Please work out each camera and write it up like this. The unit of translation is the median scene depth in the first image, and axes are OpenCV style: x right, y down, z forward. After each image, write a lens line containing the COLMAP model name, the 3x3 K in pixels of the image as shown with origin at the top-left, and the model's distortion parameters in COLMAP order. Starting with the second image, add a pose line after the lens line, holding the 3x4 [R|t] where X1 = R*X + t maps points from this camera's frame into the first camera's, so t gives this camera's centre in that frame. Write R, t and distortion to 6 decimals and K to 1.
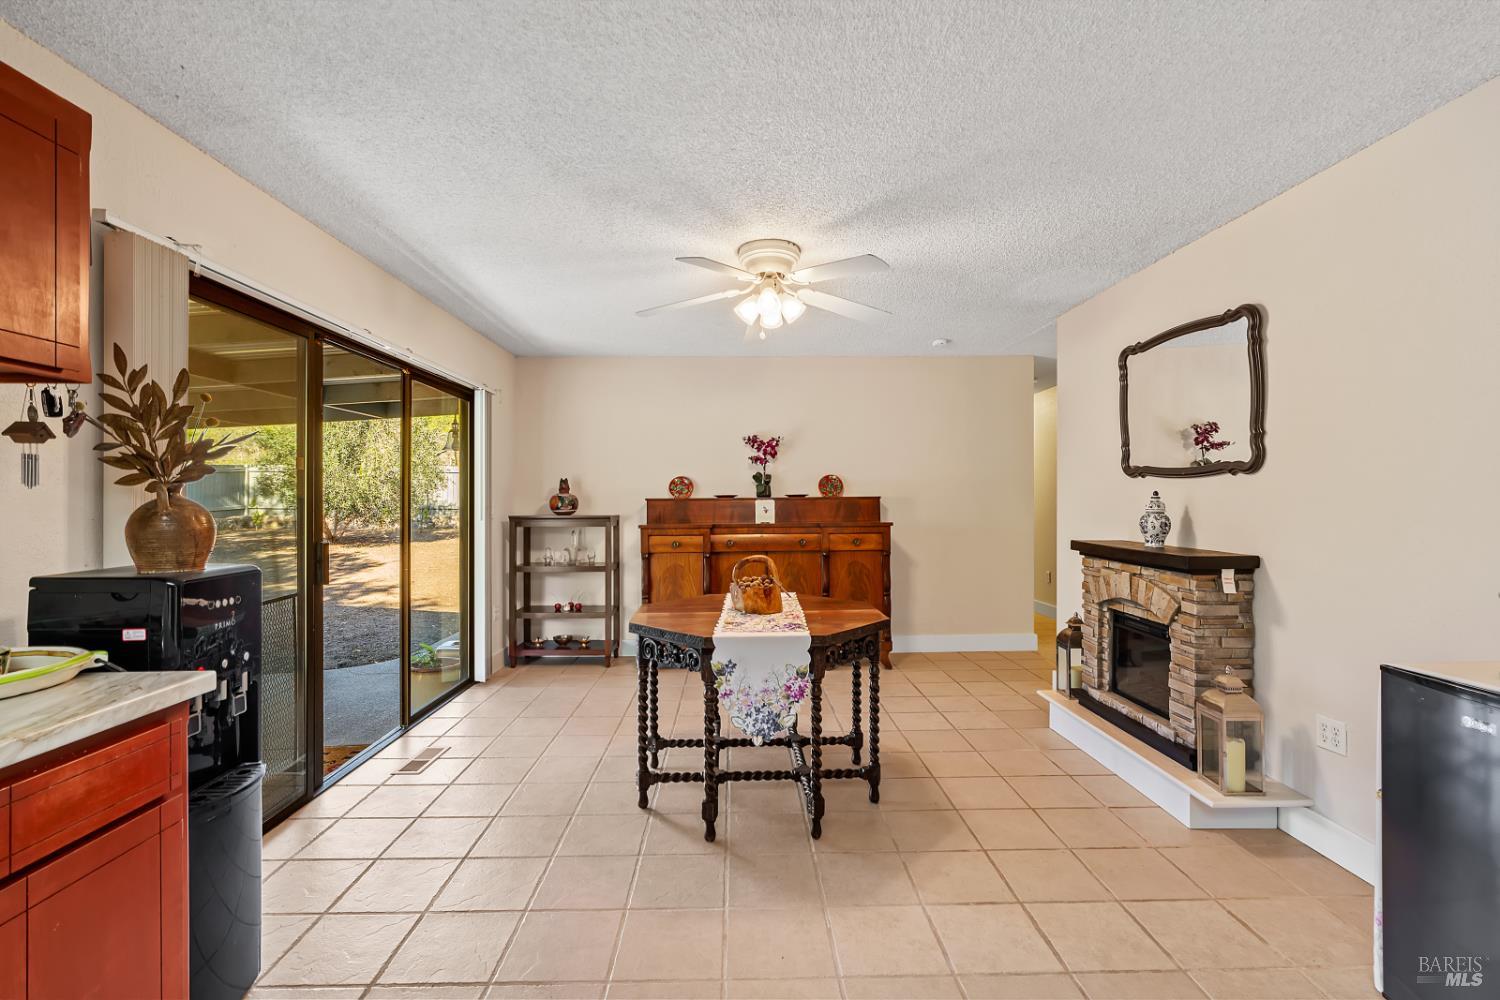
lens RADIAL K [[670.1, 0, 744.1], [0, 670.1, 490.1], [0, 0, 1]] dist [-0.007385, 0.000650]
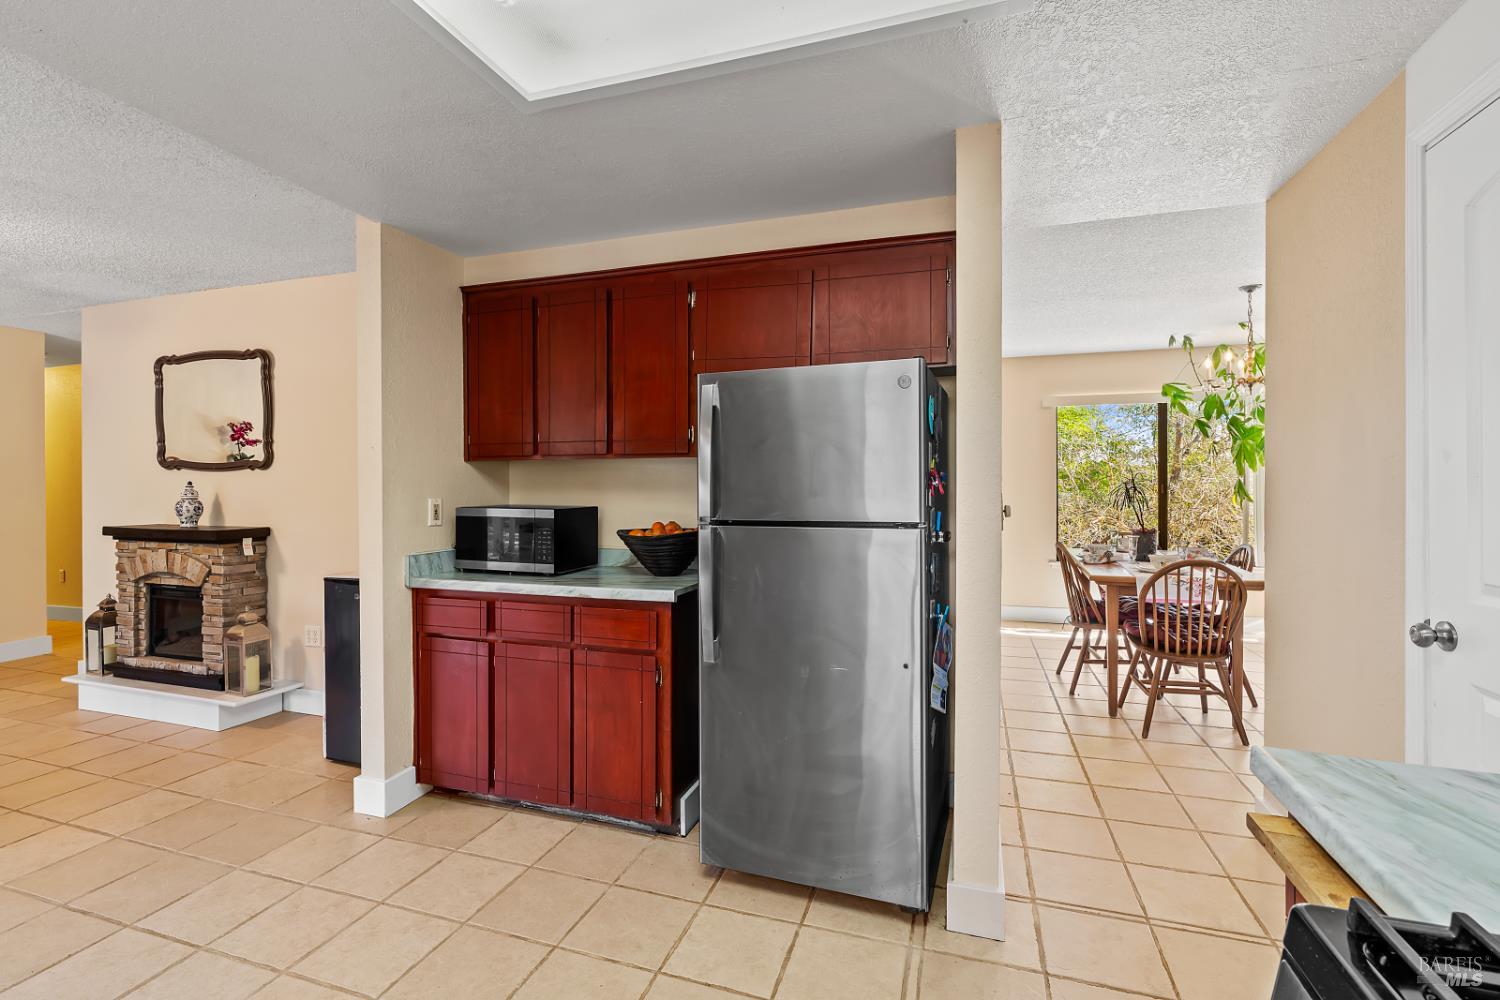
lens RADIAL K [[674.5, 0, 749.0], [0, 674.5, 496.5], [0, 0, 1]] dist [-0.001949, 0.000708]
pose [[0.328860, -0.014489, 0.944268, -0.219631], [-0.009423, 0.999782, 0.018622, -0.003318], [-0.944332, -0.015022, 0.328652, -0.384227]]
